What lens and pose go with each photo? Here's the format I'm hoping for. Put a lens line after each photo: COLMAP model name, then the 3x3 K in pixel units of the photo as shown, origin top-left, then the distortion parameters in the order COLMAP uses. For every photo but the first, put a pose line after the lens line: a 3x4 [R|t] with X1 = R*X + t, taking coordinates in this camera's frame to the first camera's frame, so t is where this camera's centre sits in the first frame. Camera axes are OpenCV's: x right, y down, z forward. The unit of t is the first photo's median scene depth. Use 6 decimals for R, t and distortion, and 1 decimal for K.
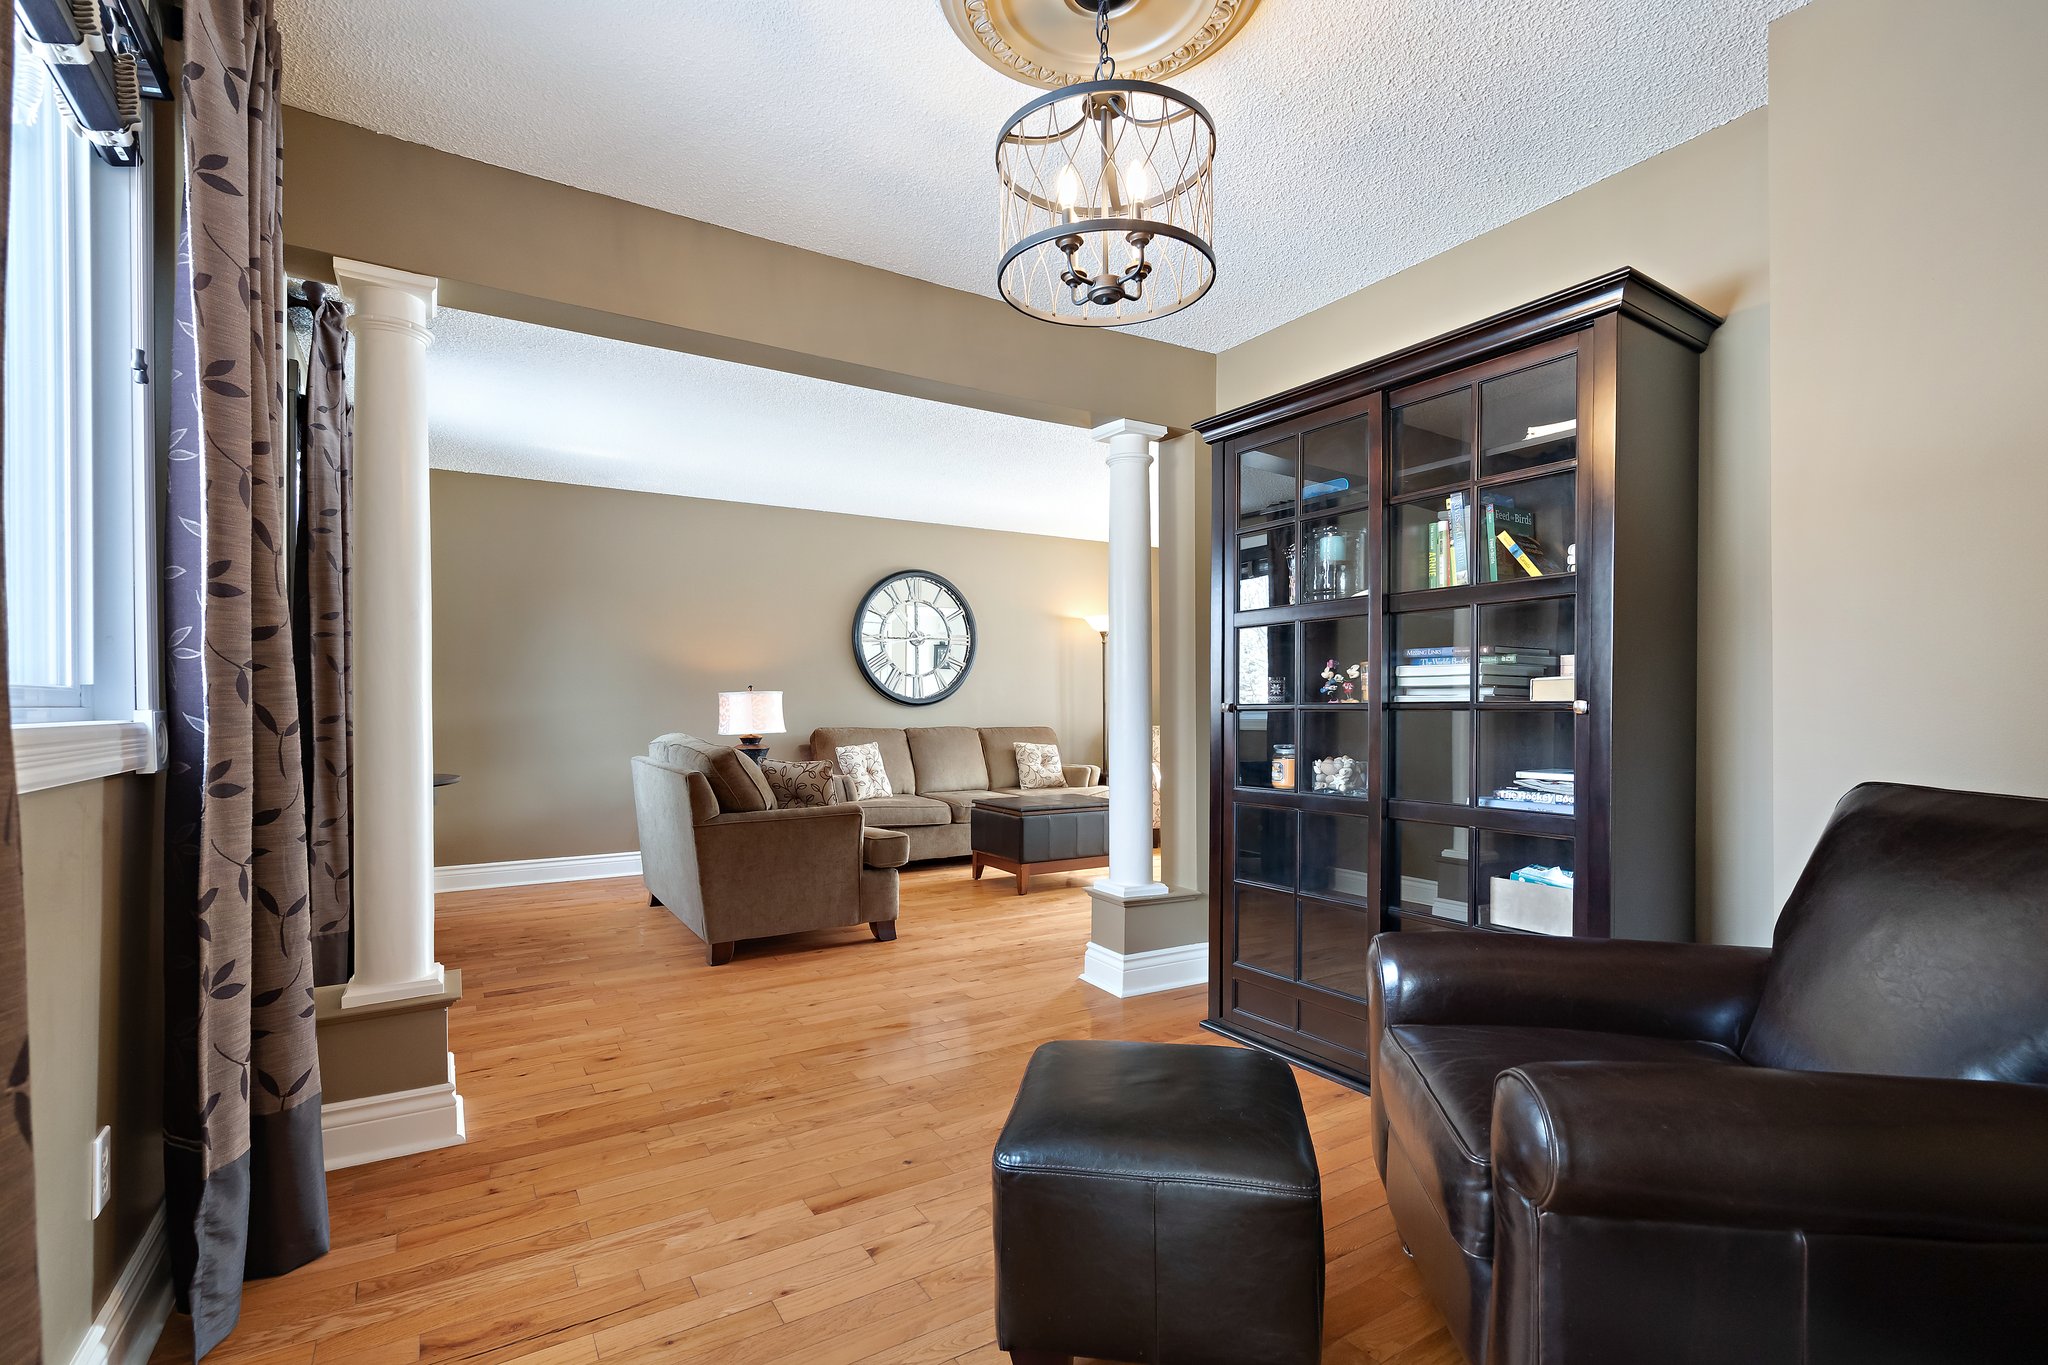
lens RADIAL K [[927.8, 0, 1035.1], [0, 927.8, 701.4], [0, 0, 1]] dist [-0.004615, 0.000853]
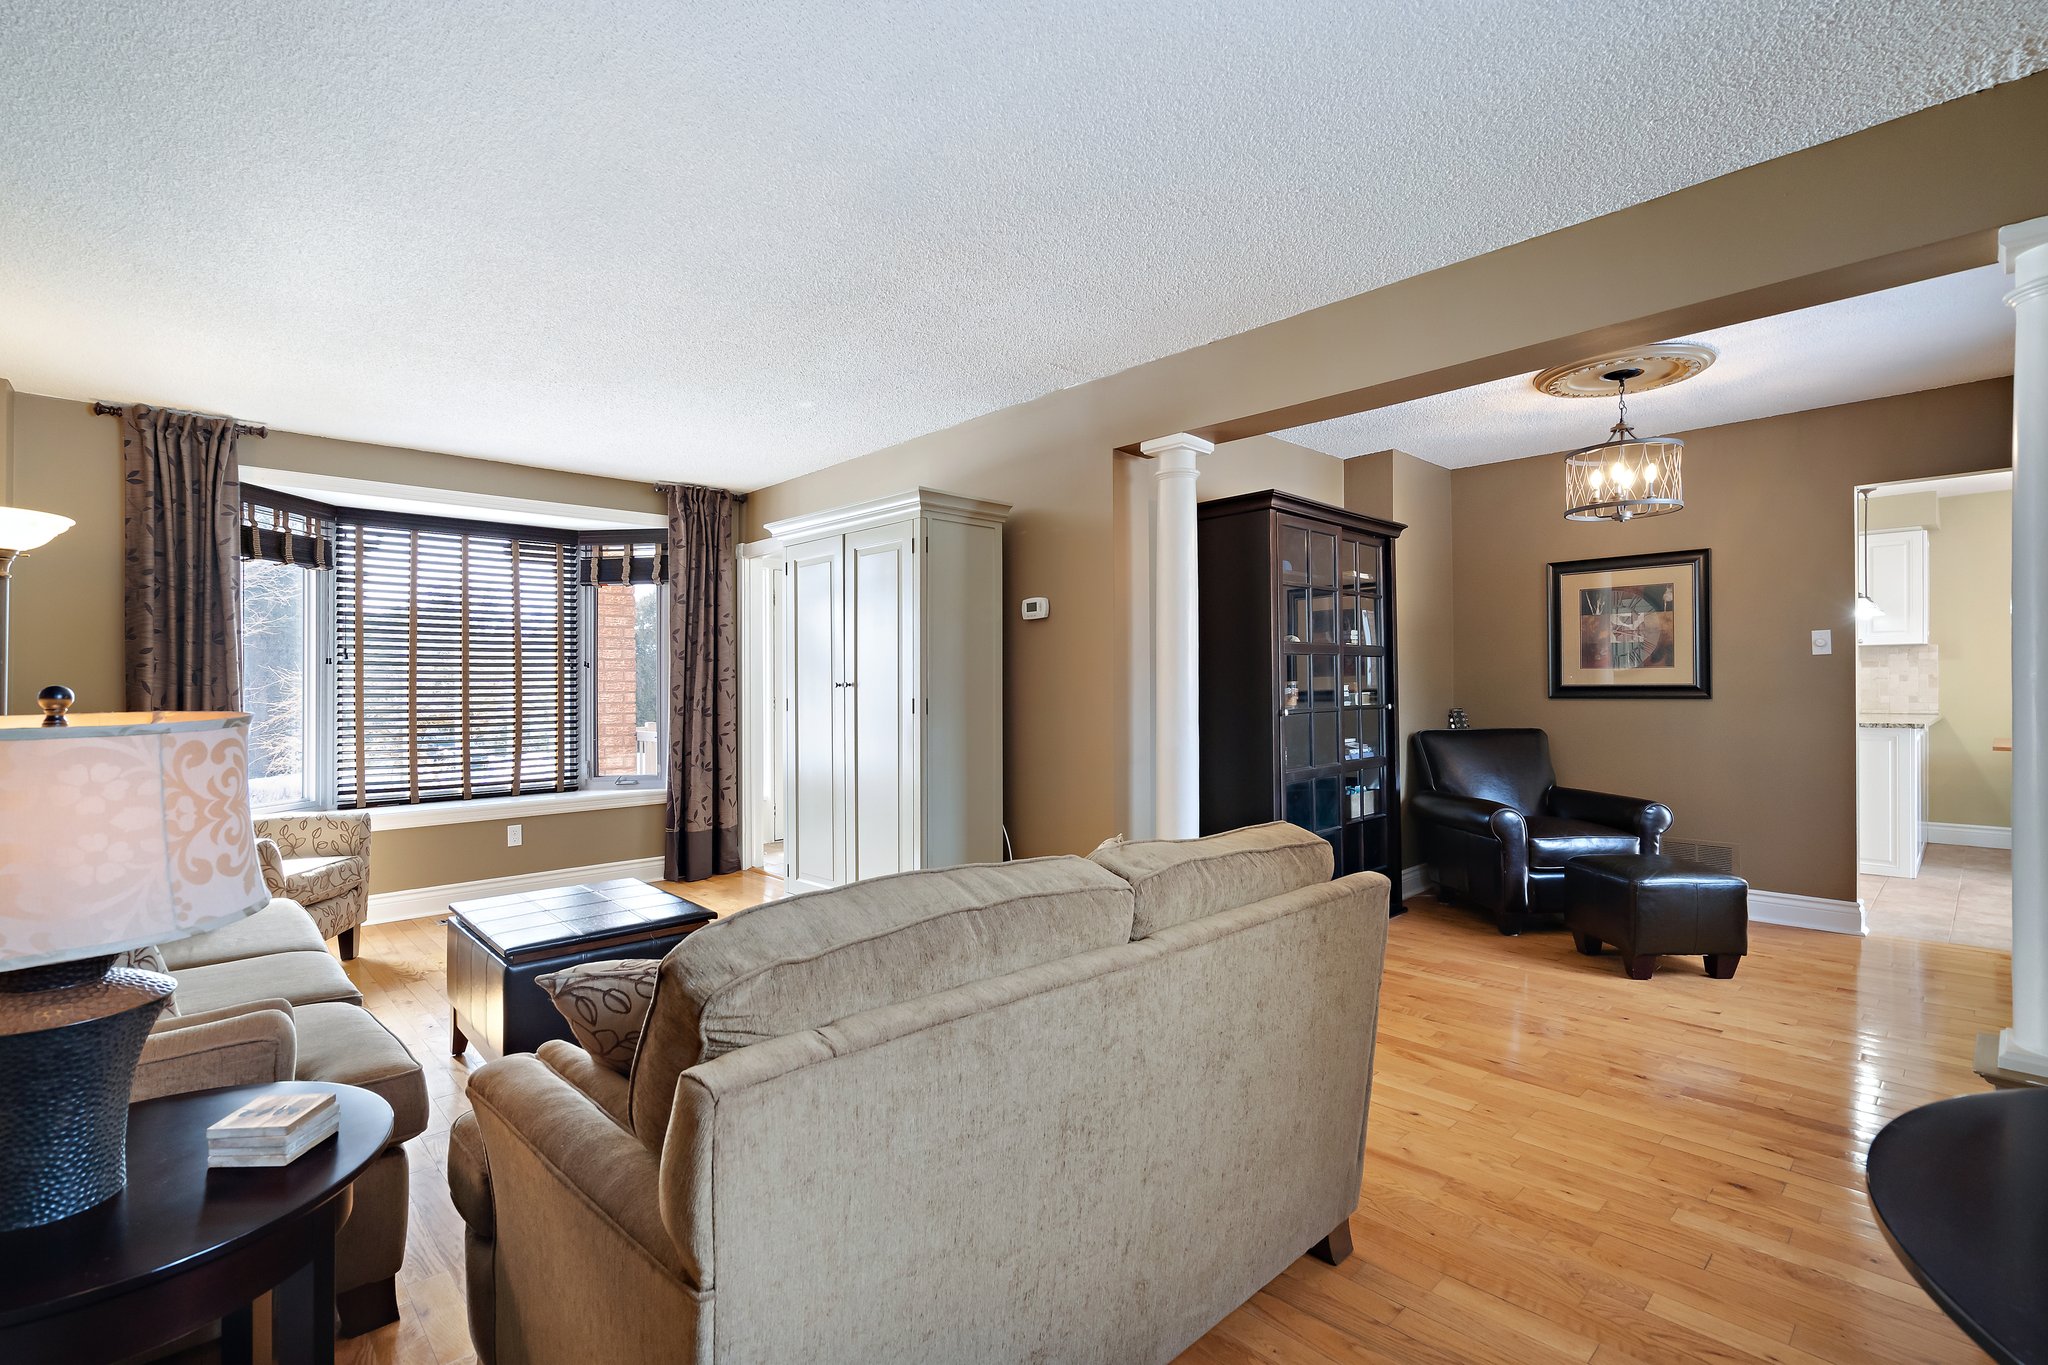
lens RADIAL K [[927.8, 0, 1004.7], [0, 927.8, 663.1], [0, 0, 1]] dist [-0.004615, 0.000853]
pose [[-0.170273, 0.032238, 0.984869, -0.483711], [0.005343, 0.999480, -0.031792, -0.011932], [-0.985382, -0.000151, -0.170357, 0.743959]]
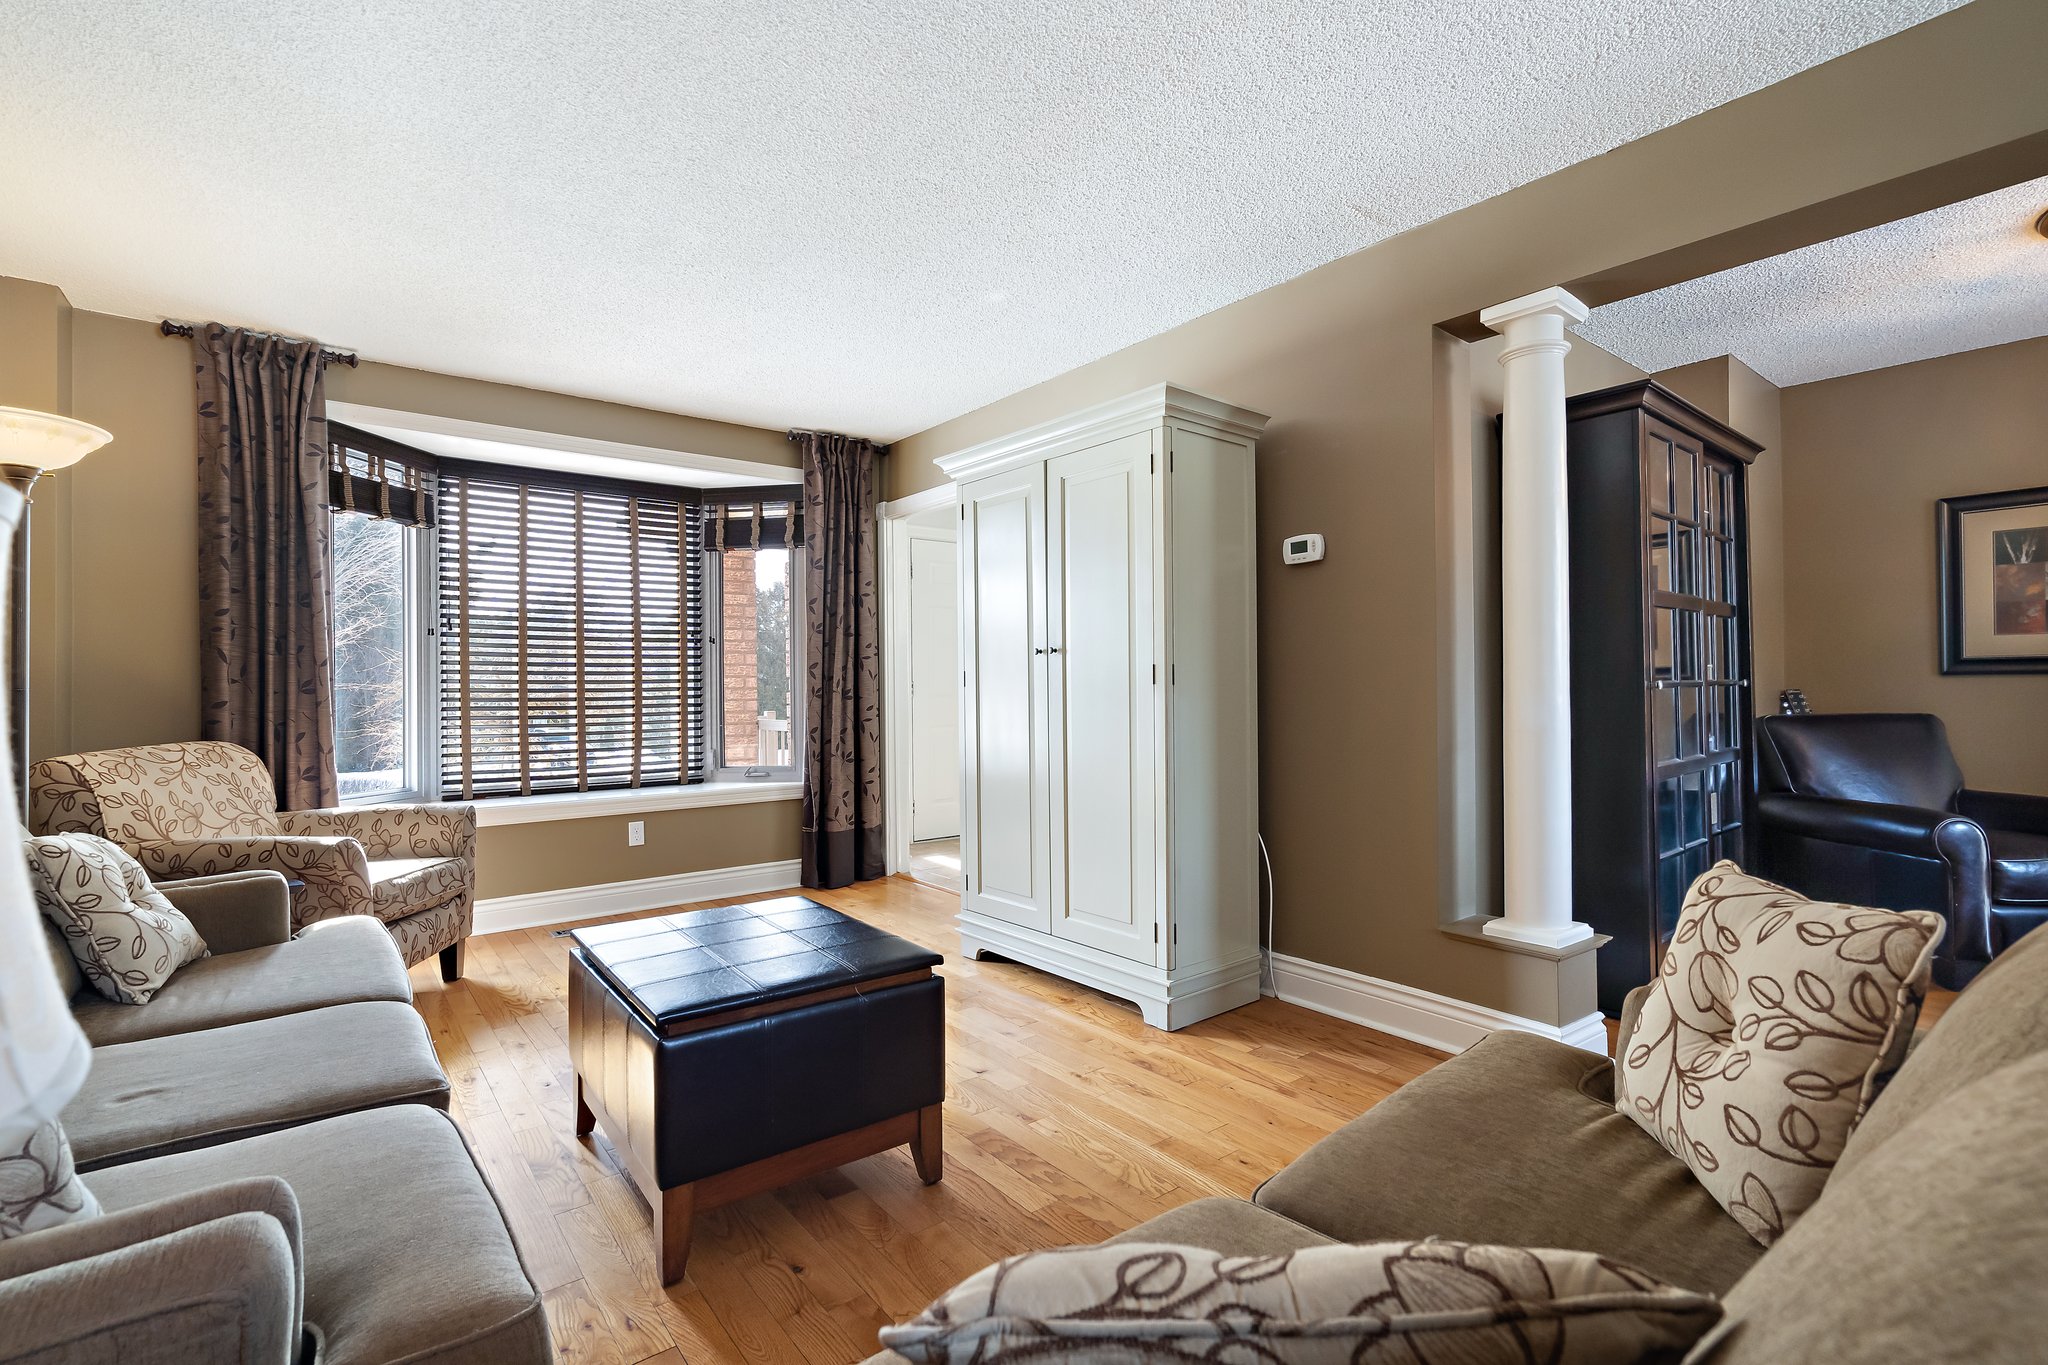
lens RADIAL K [[927.8, 0, 1024.7], [0, 927.8, 675.4], [0, 0, 1]] dist [-0.004615, 0.000853]
pose [[-0.097633, 0.017679, 0.995065, -0.332309], [0.002428, 0.999843, -0.017526, 0.004532], [-0.995219, 0.000705, -0.097661, 0.806497]]
